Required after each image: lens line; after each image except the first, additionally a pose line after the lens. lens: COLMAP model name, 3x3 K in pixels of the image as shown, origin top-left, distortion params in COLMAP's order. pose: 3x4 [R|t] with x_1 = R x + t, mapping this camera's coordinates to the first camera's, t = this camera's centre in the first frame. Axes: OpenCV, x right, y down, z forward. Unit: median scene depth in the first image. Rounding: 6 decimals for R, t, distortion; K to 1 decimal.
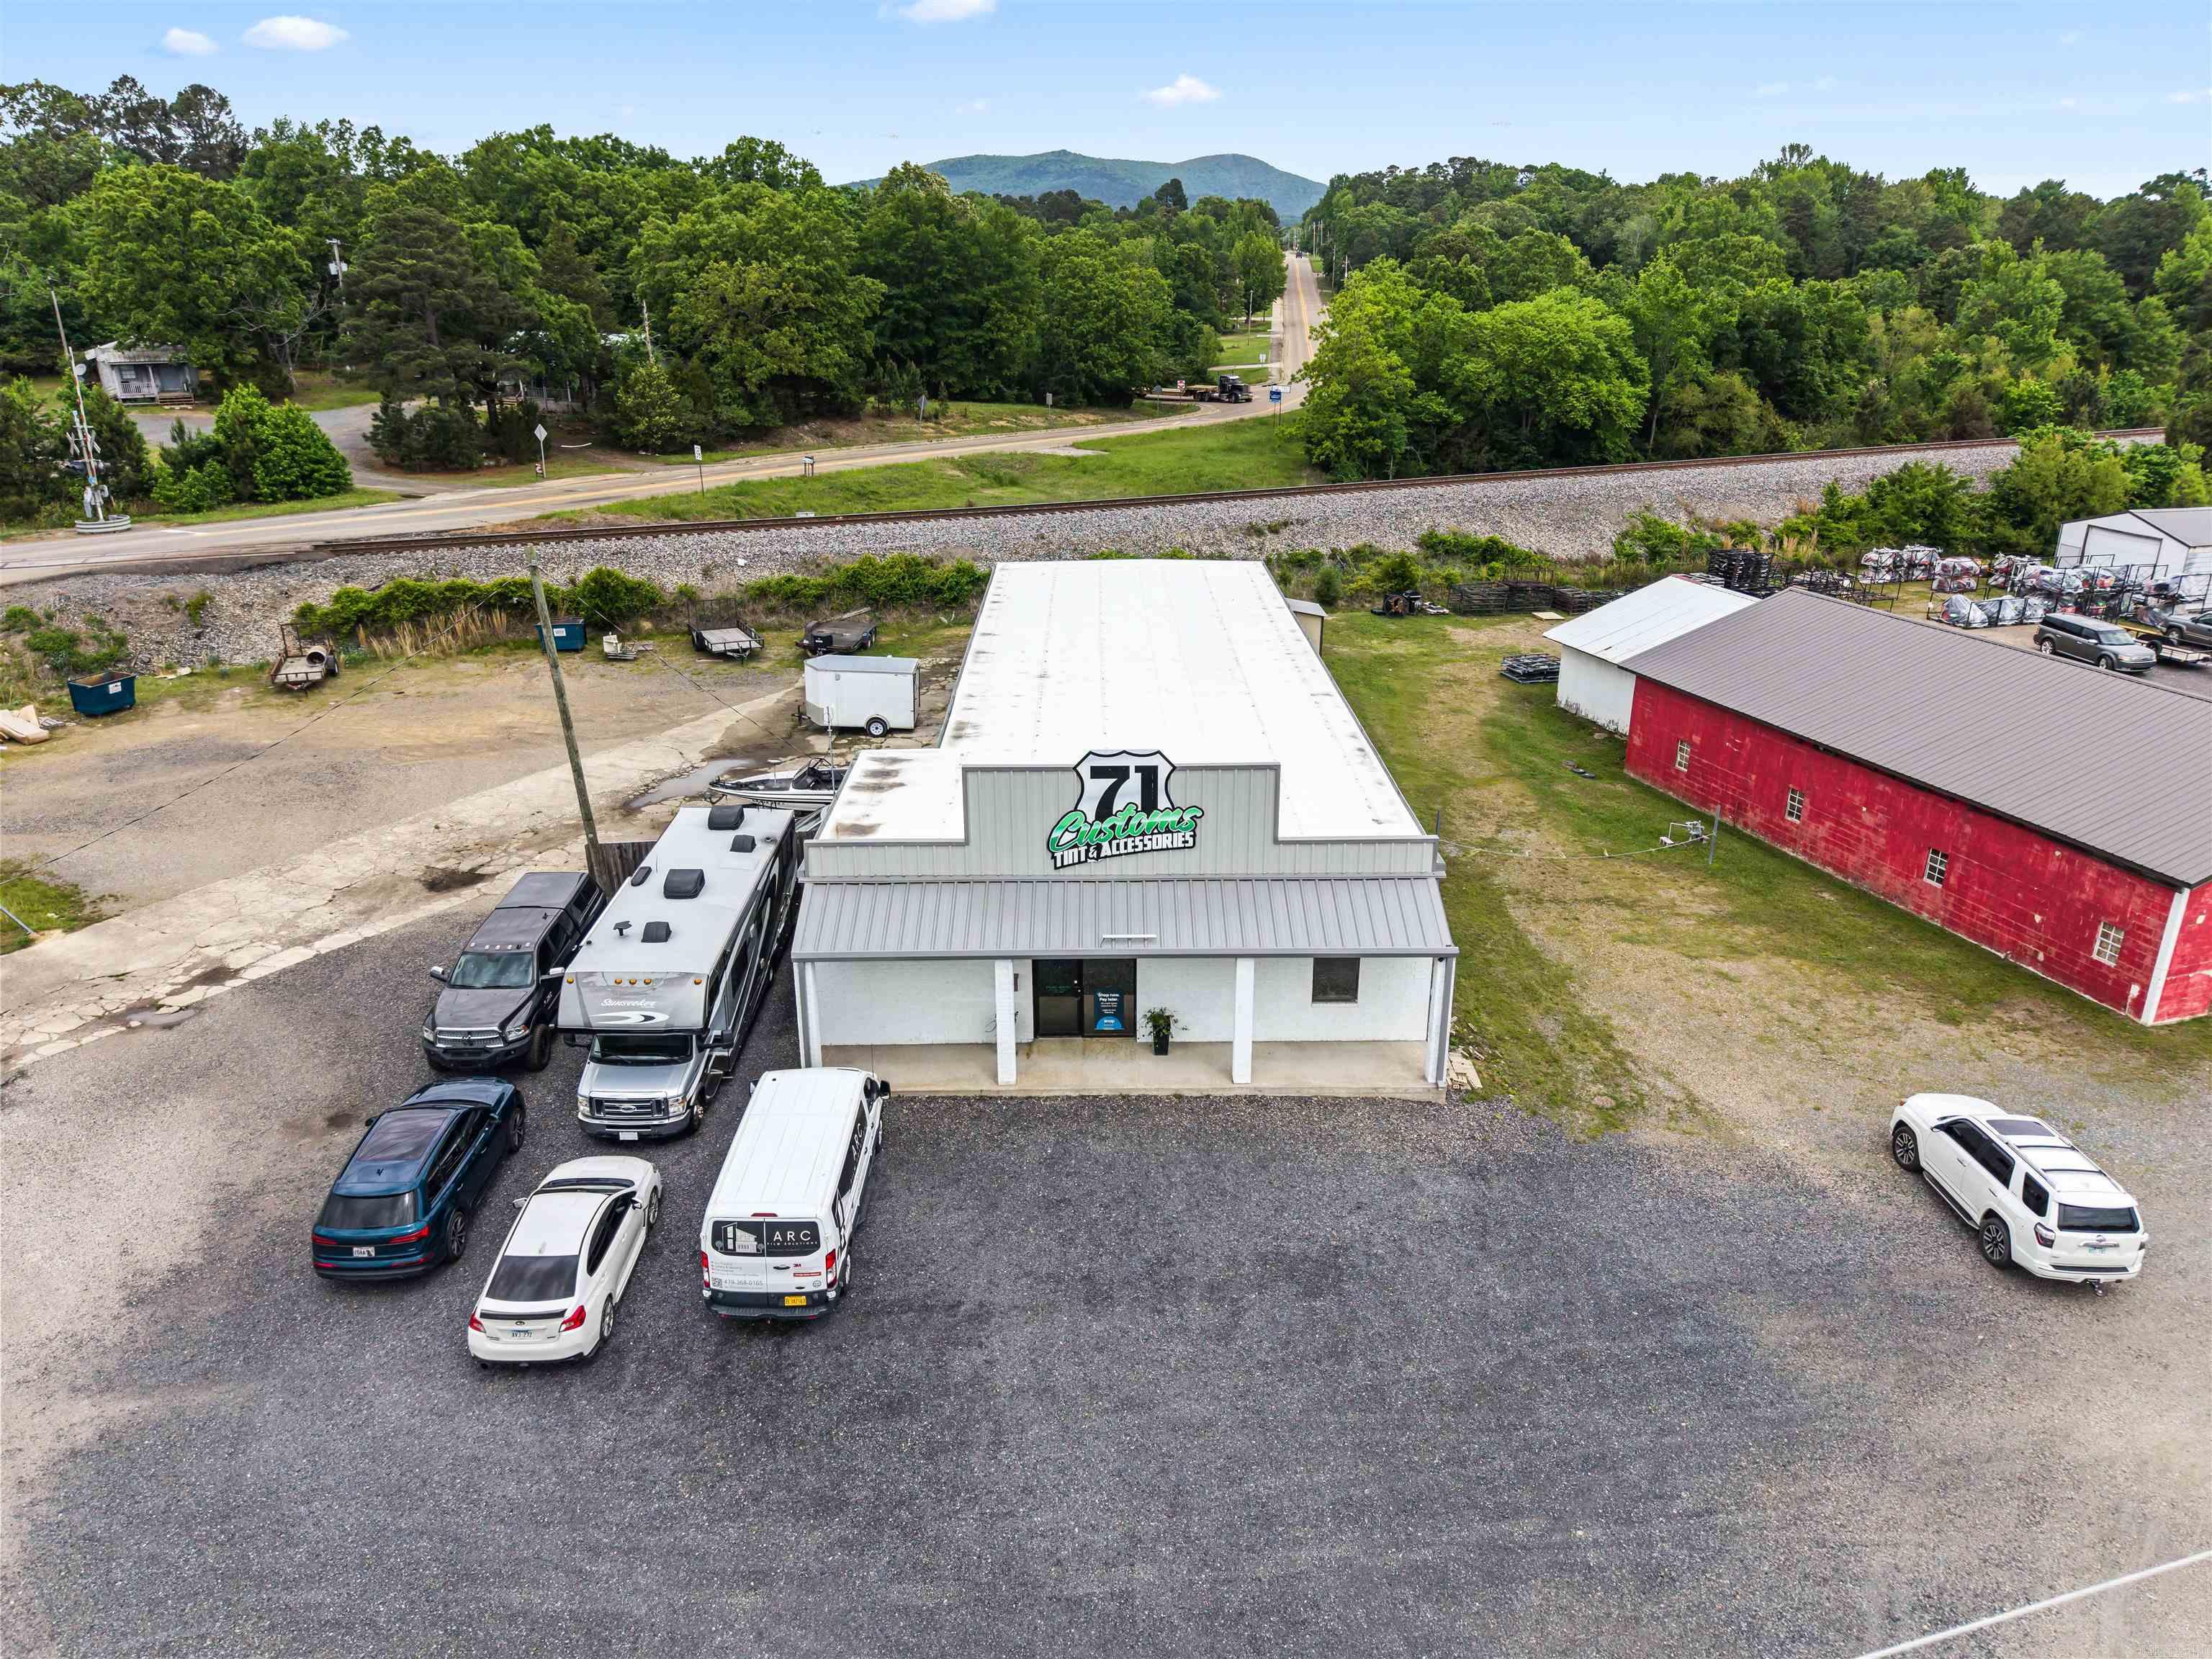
lens RADIAL K [[1495.0, 0, 1106.0], [0, 1495.0, 811.2], [0, 0, 1]] dist [0.035423, -0.041440]
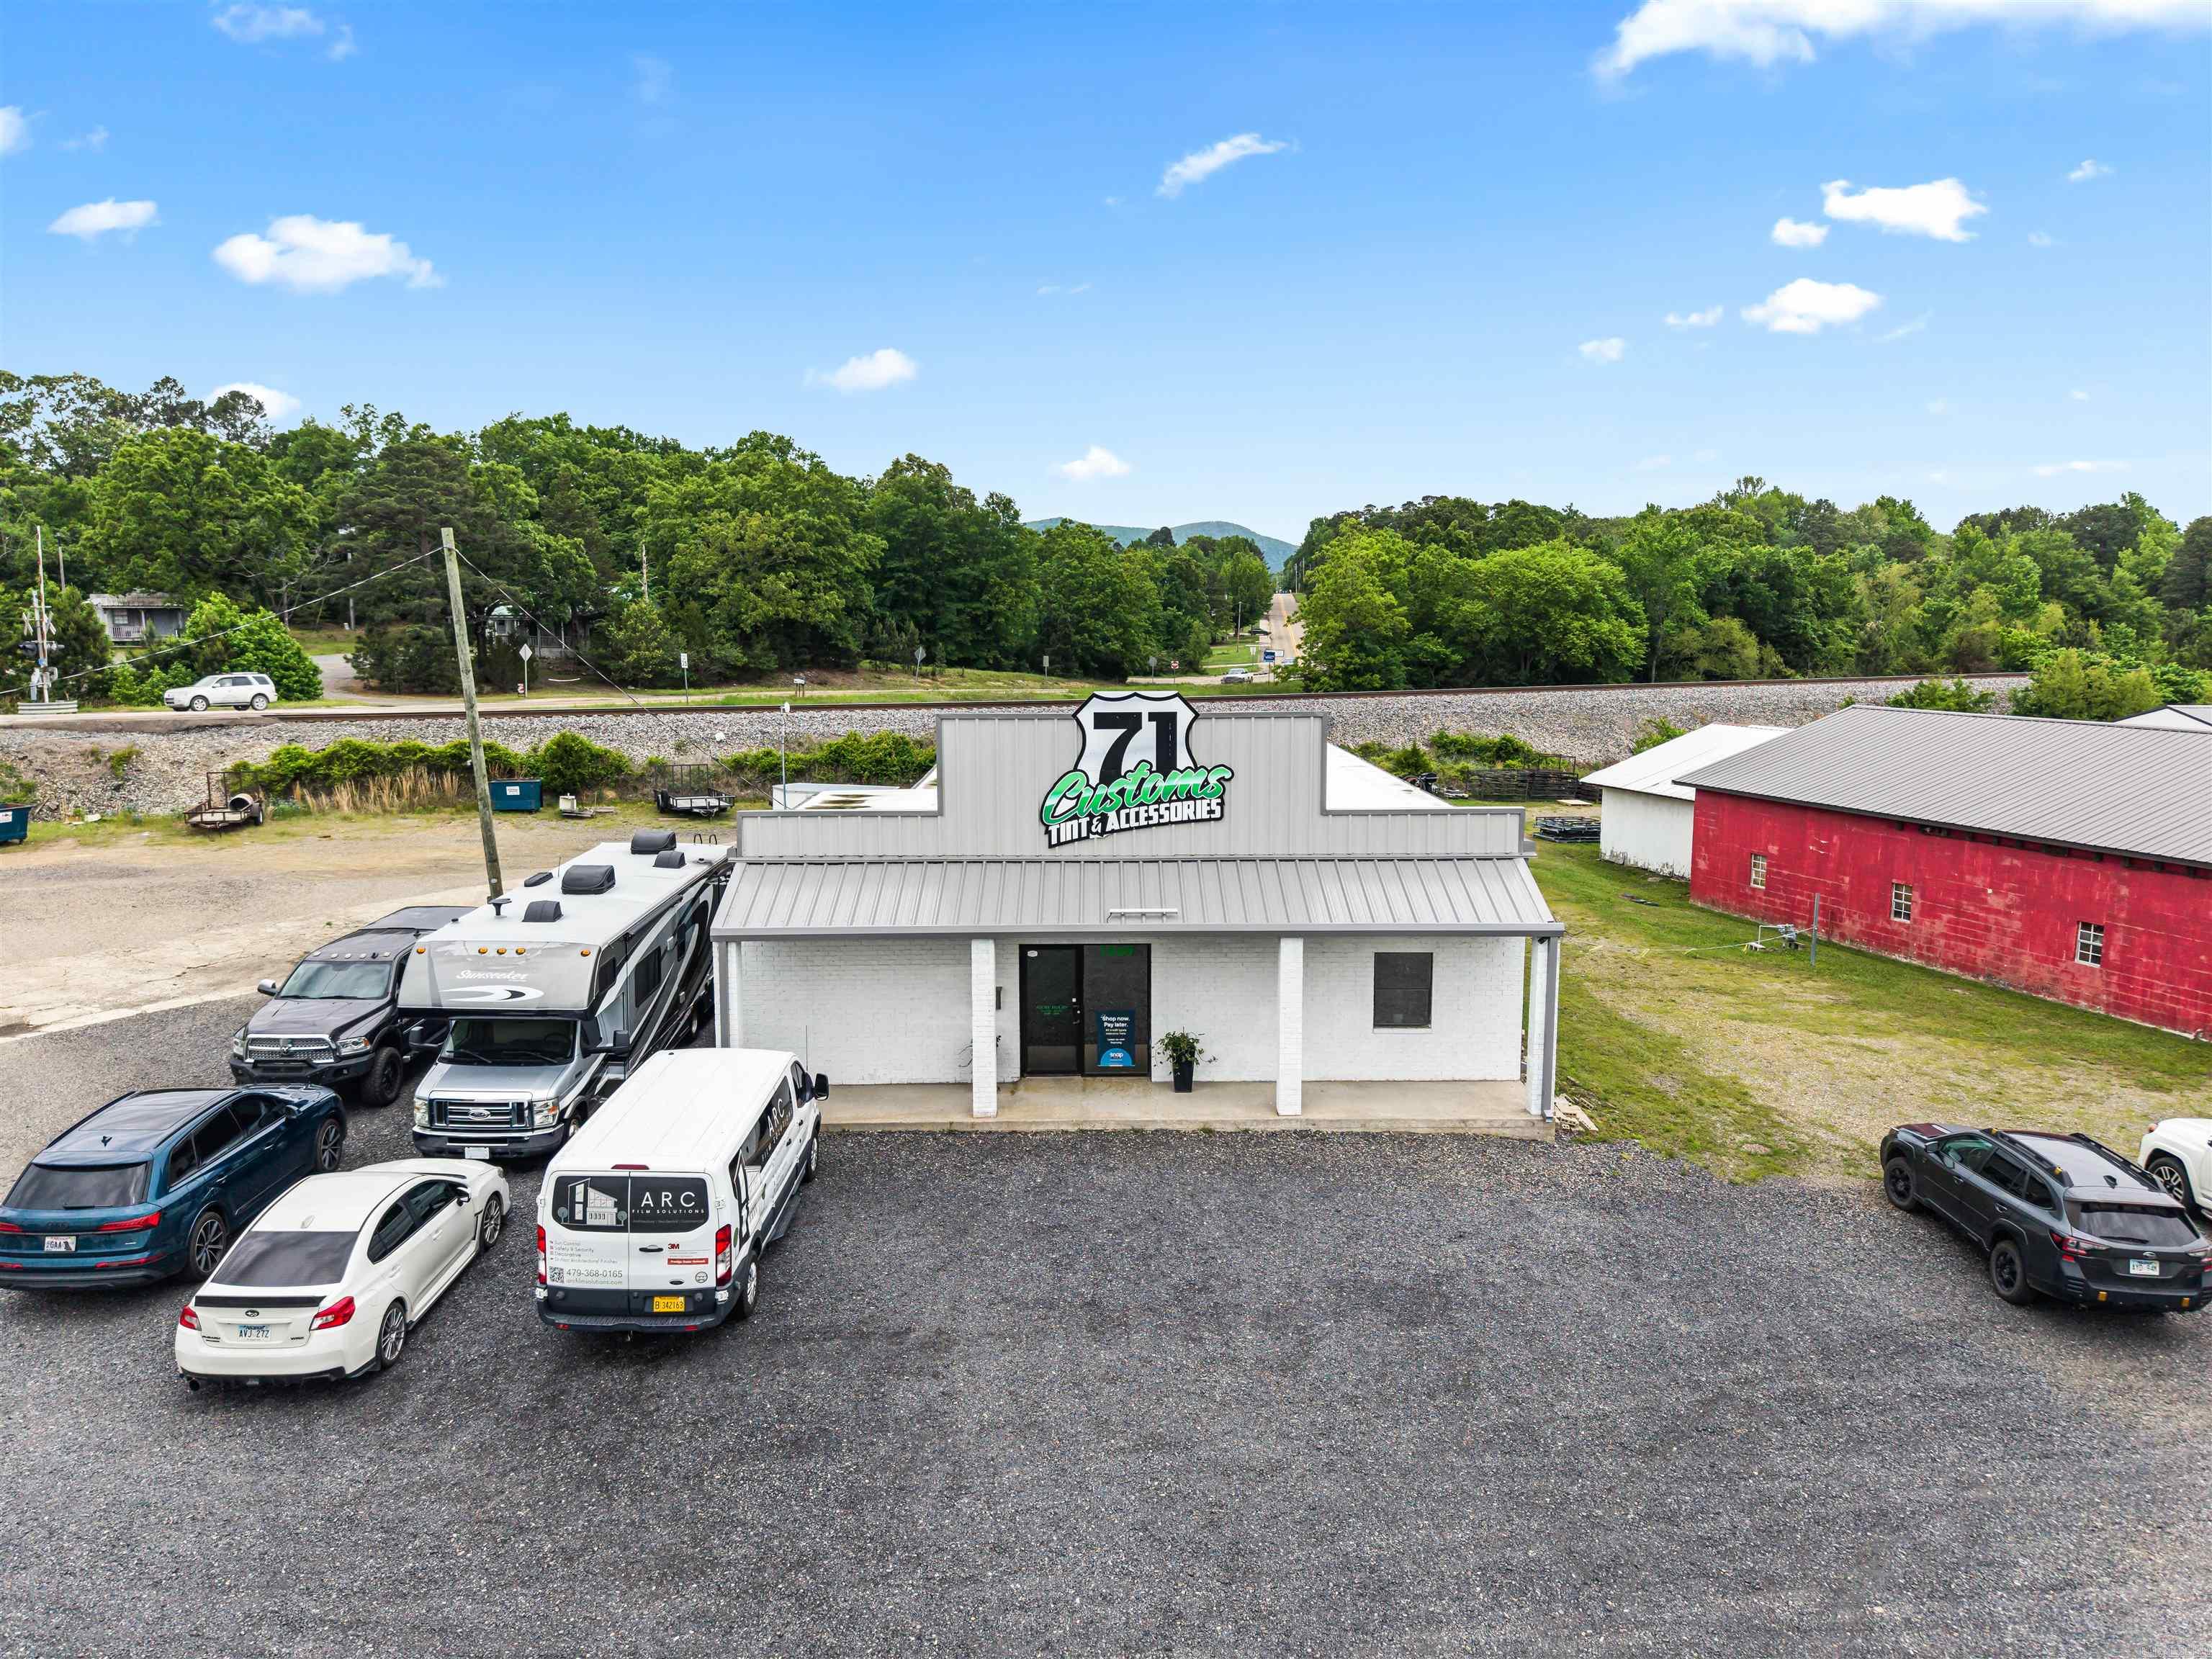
lens RADIAL K [[1483.6, 0, 1106.0], [0, 1483.6, 829.5], [0, 0, 1]] dist [0.048727, -0.059434]
pose [[0.999991, -0.000137, 0.004218, -0.004767], [0.001005, 0.978450, -0.206480, 0.133350], [-0.004098, 0.206483, 0.978442, 0.148618]]
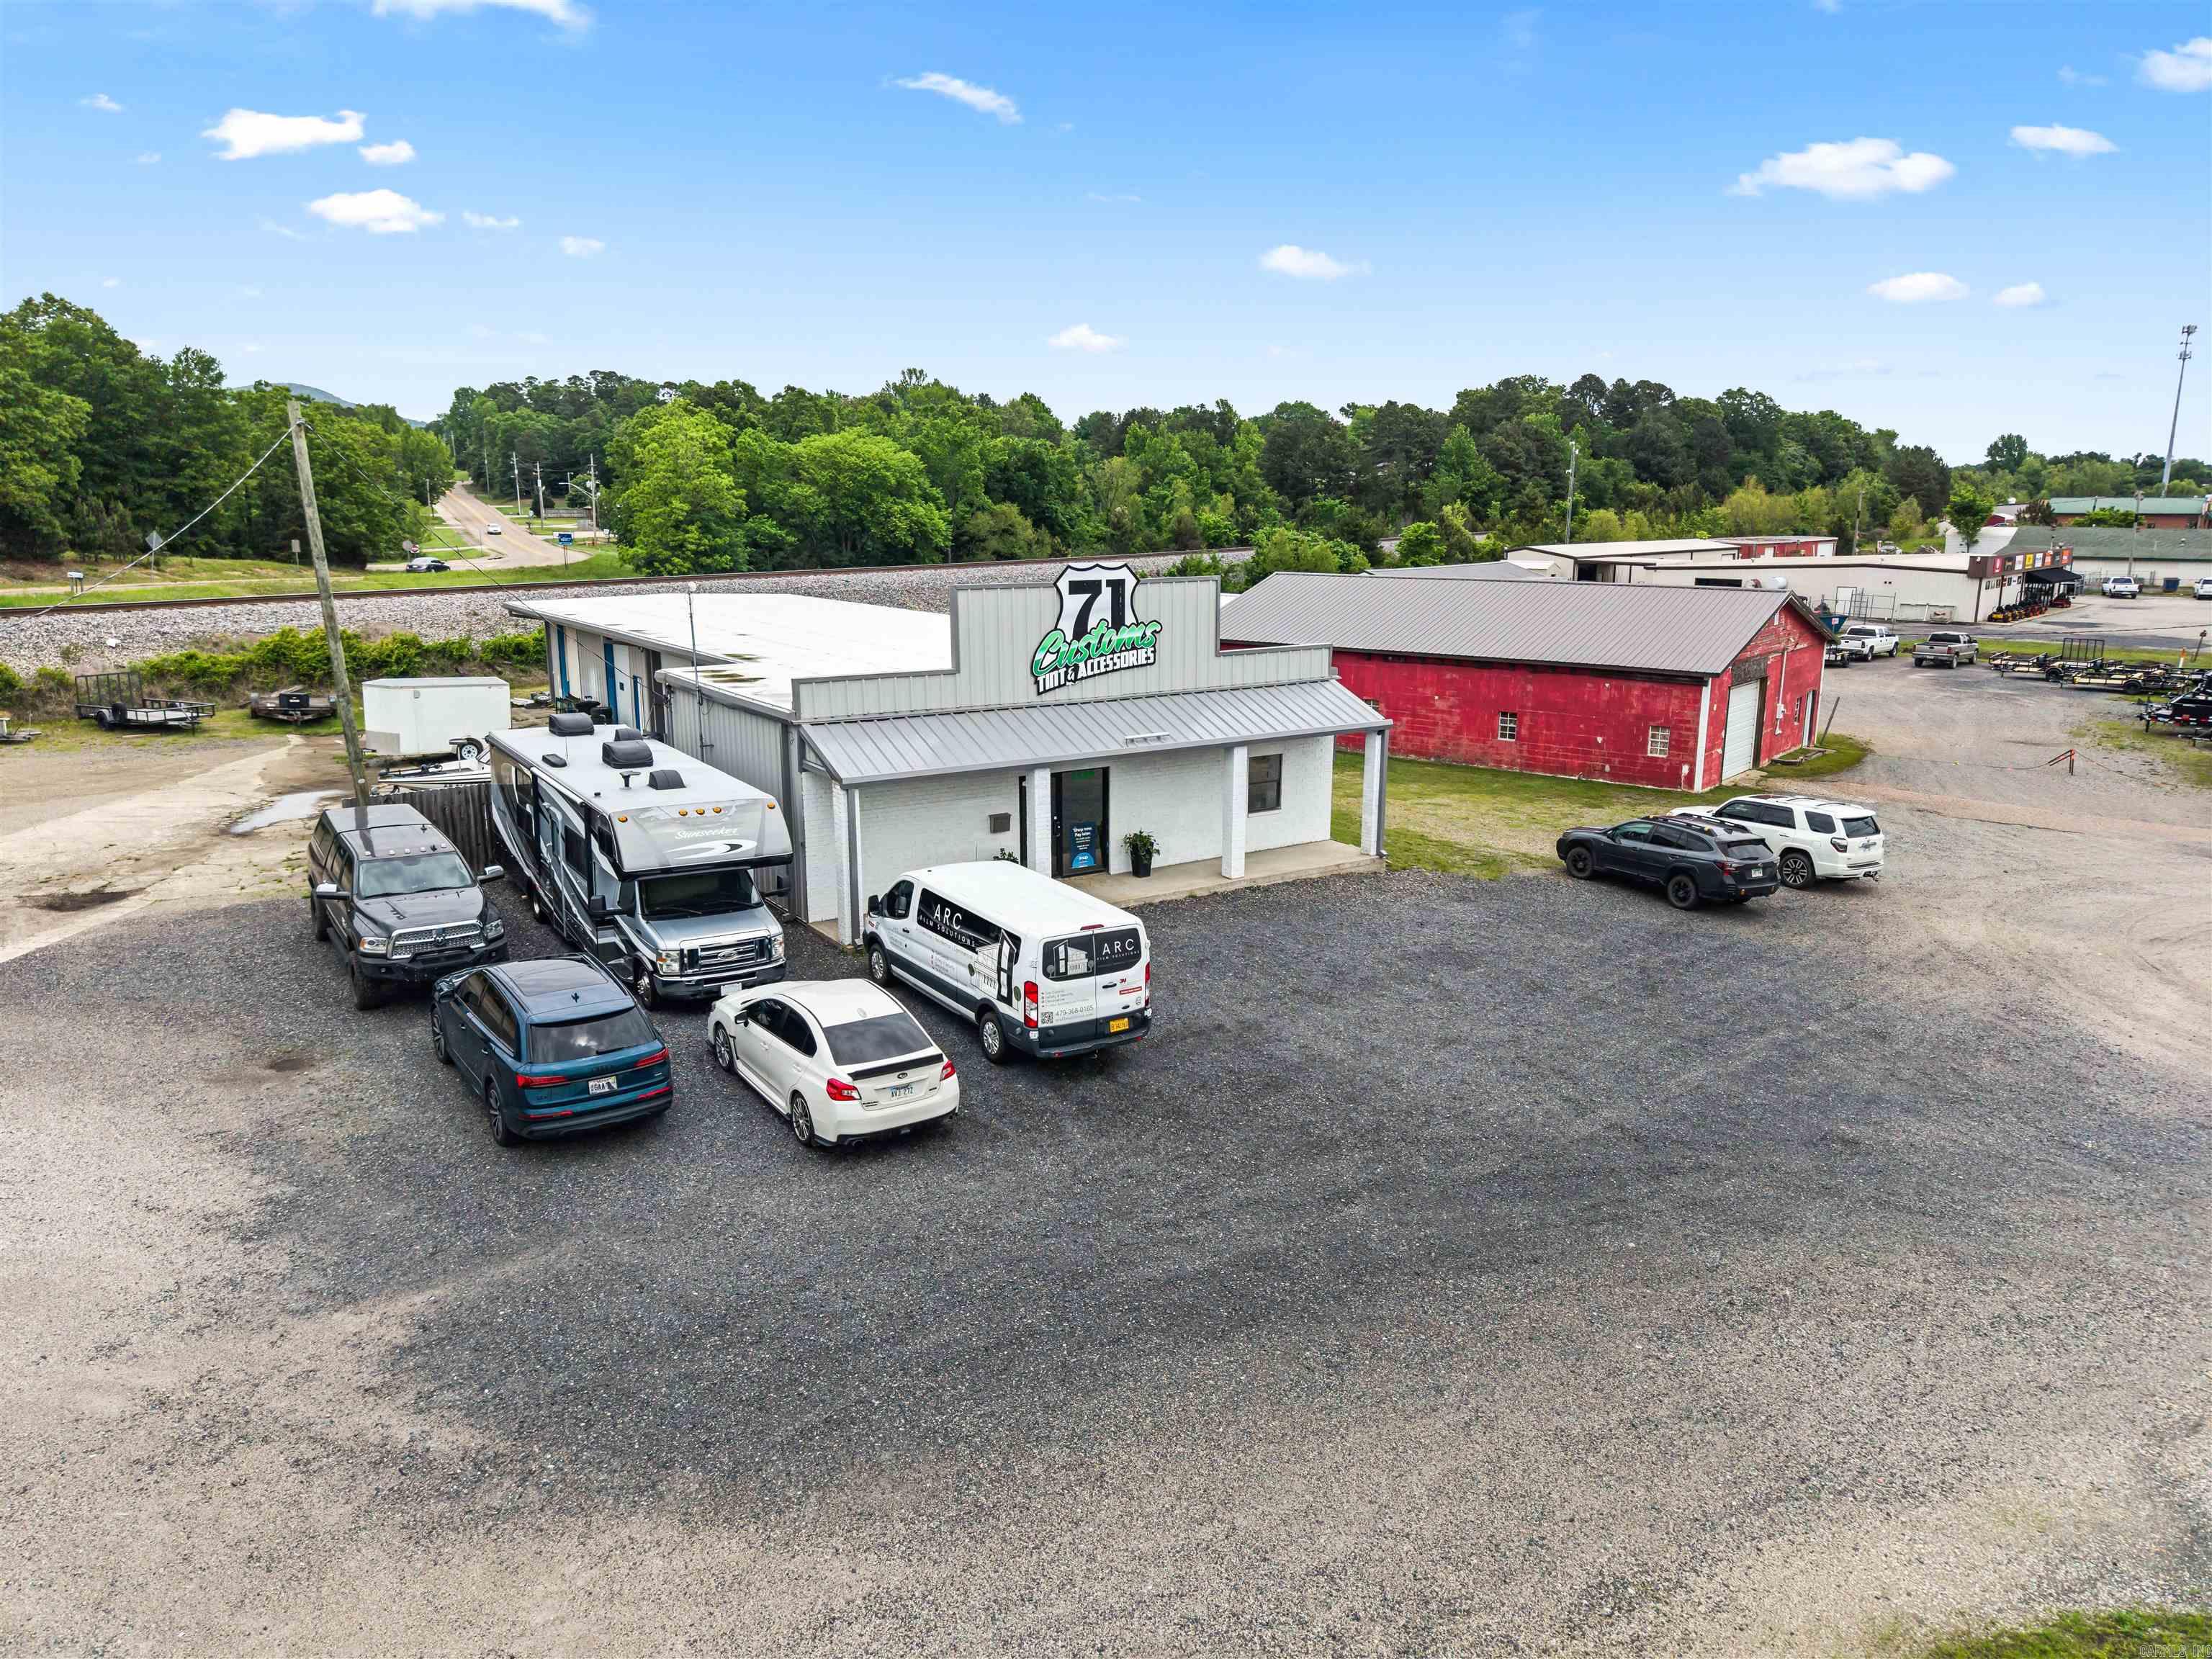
lens RADIAL K [[1482.1, 0, 1117.0], [0, 1482.1, 827.5], [0, 0, 1]] dist [0.052874, -0.069141]
pose [[0.843287, -0.112341, 0.525591, -0.352861], [0.180843, 0.980200, -0.080644, 0.146346], [-0.506124, 0.163055, 0.846907, 0.109789]]
